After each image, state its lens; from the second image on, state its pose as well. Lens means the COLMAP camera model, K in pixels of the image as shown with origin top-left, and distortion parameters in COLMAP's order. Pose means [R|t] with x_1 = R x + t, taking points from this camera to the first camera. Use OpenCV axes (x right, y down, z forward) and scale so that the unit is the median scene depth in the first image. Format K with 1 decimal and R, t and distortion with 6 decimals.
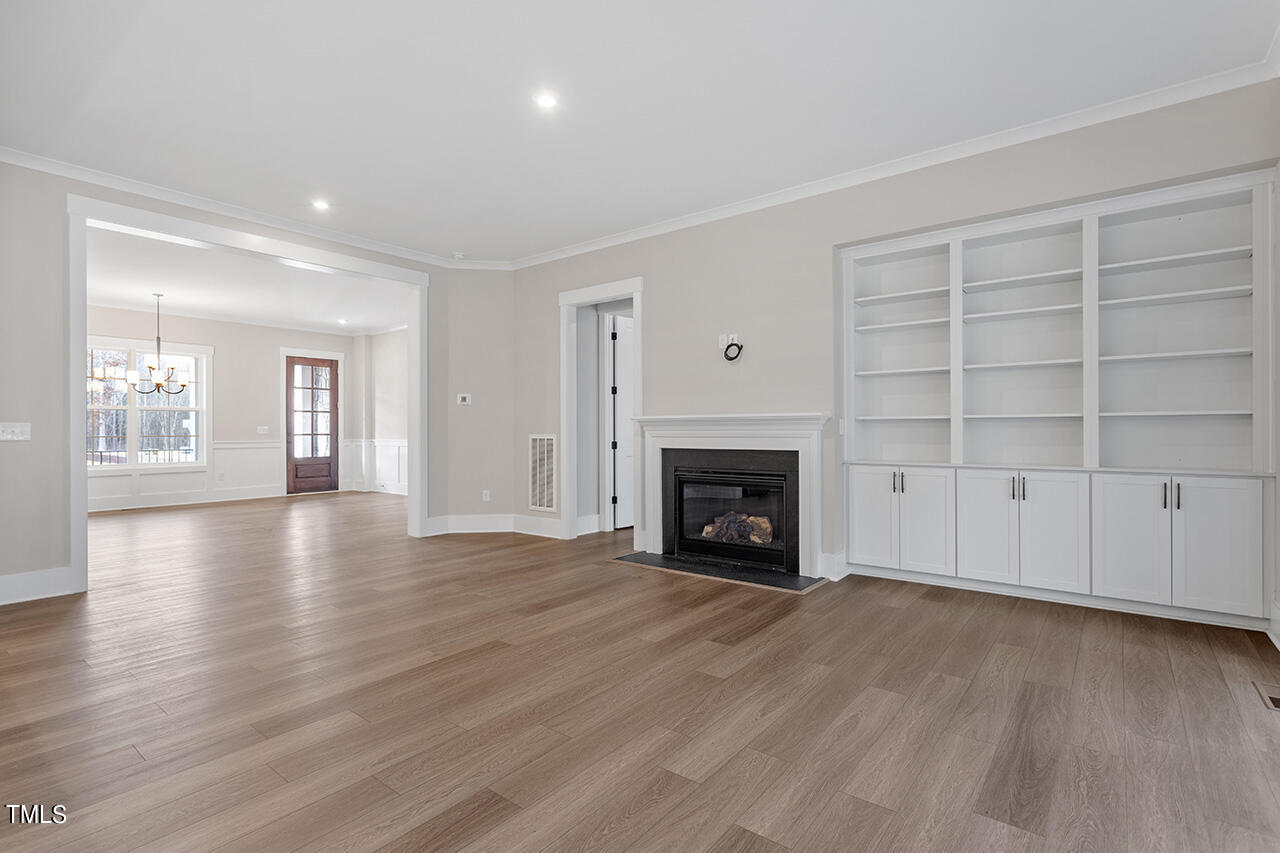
lens RADIAL K [[607.0, 0, 628.1], [0, 607.0, 427.1], [0, 0, 1]] dist [0.008890, -0.000587]
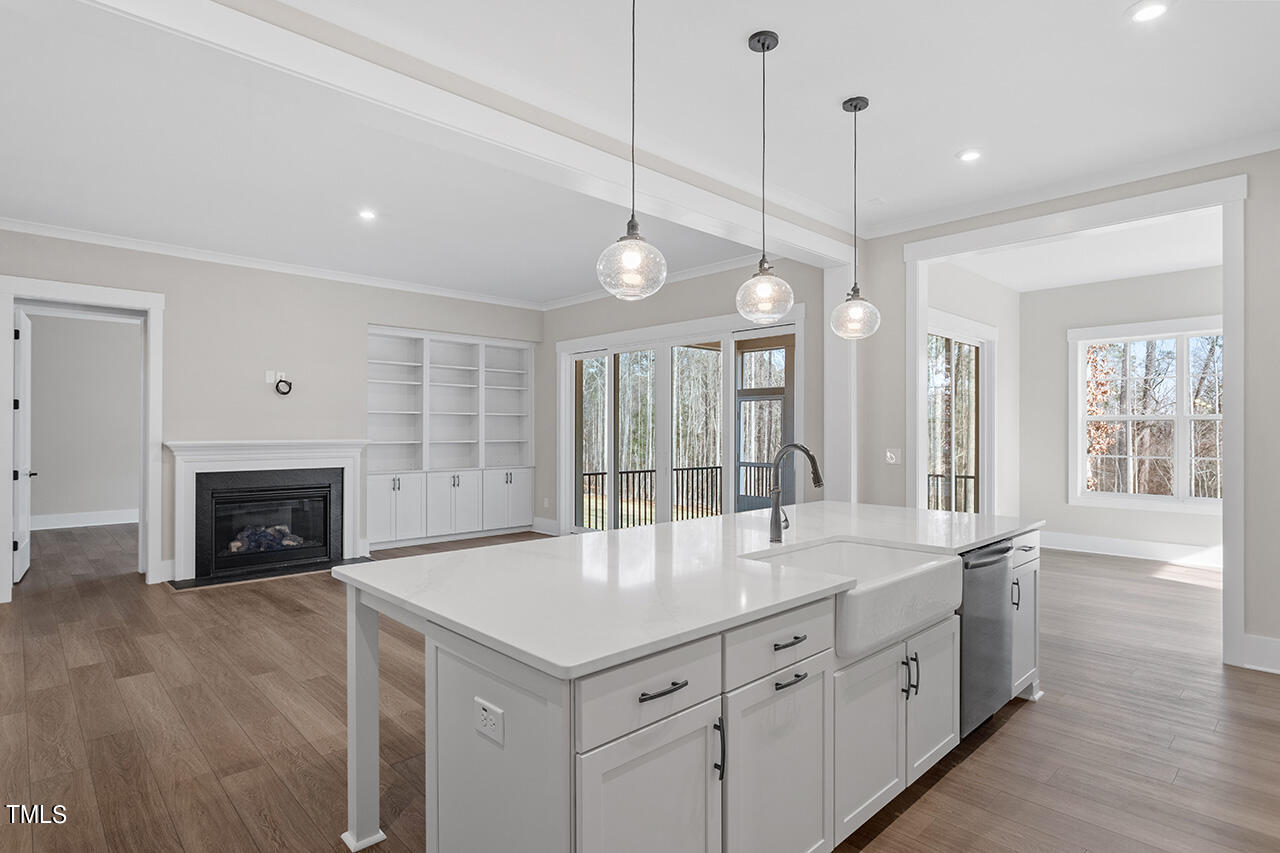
lens RADIAL K [[650.4, 0, 630.5], [0, 650.4, 431.6], [0, 0, 1]] dist [-0.010584, 0.001690]
pose [[0.148049, 0.004820, 0.988968, -0.971655], [-0.004490, 0.999981, -0.004202, -0.034480], [-0.988970, -0.003819, 0.148068, 0.139236]]
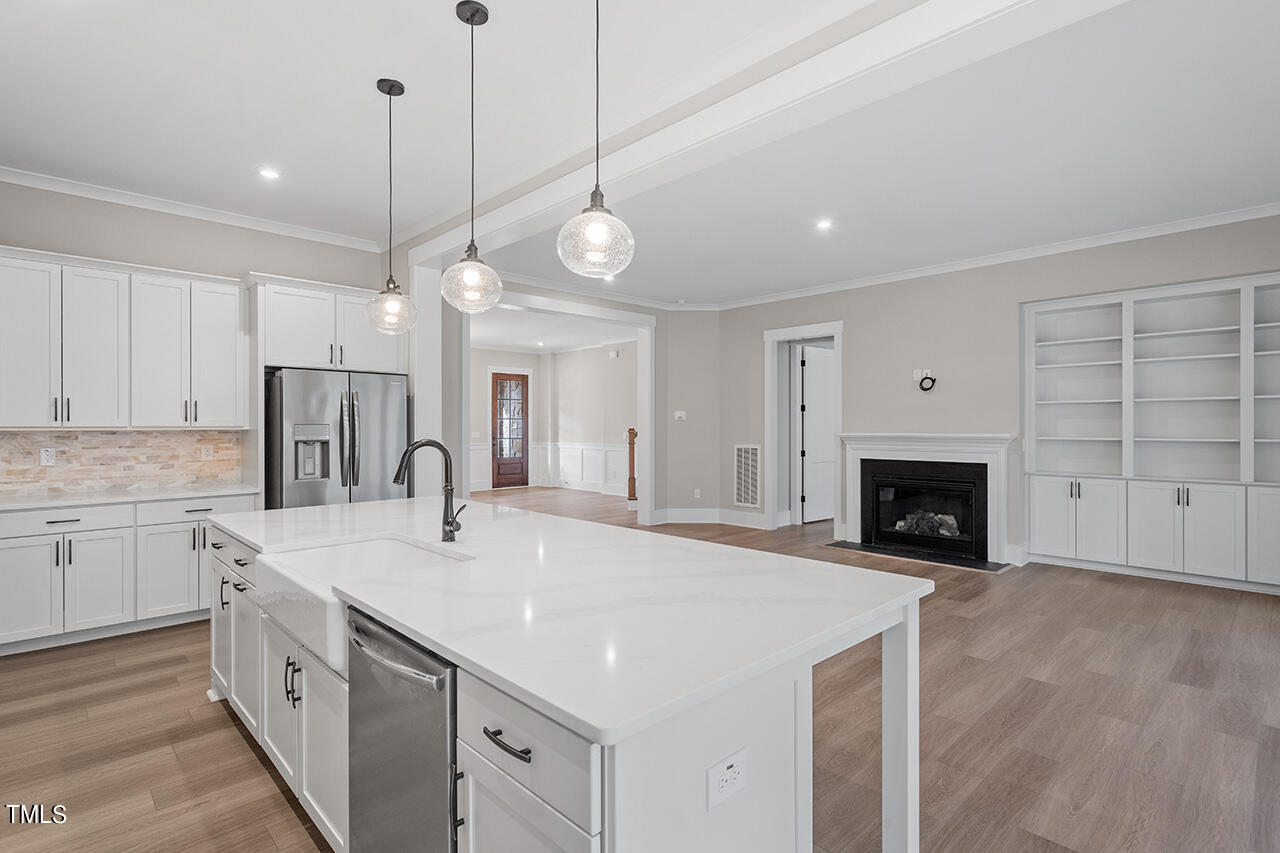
lens RADIAL K [[607.0, 0, 642.6], [0, 607.0, 426.1], [0, 0, 1]] dist [0.008890, -0.000587]
pose [[0.990855, 0.003888, -0.134874, -0.239851], [-0.003529, 0.999990, 0.002898, -0.037000], [0.134883, -0.002395, 0.990859, -0.327477]]
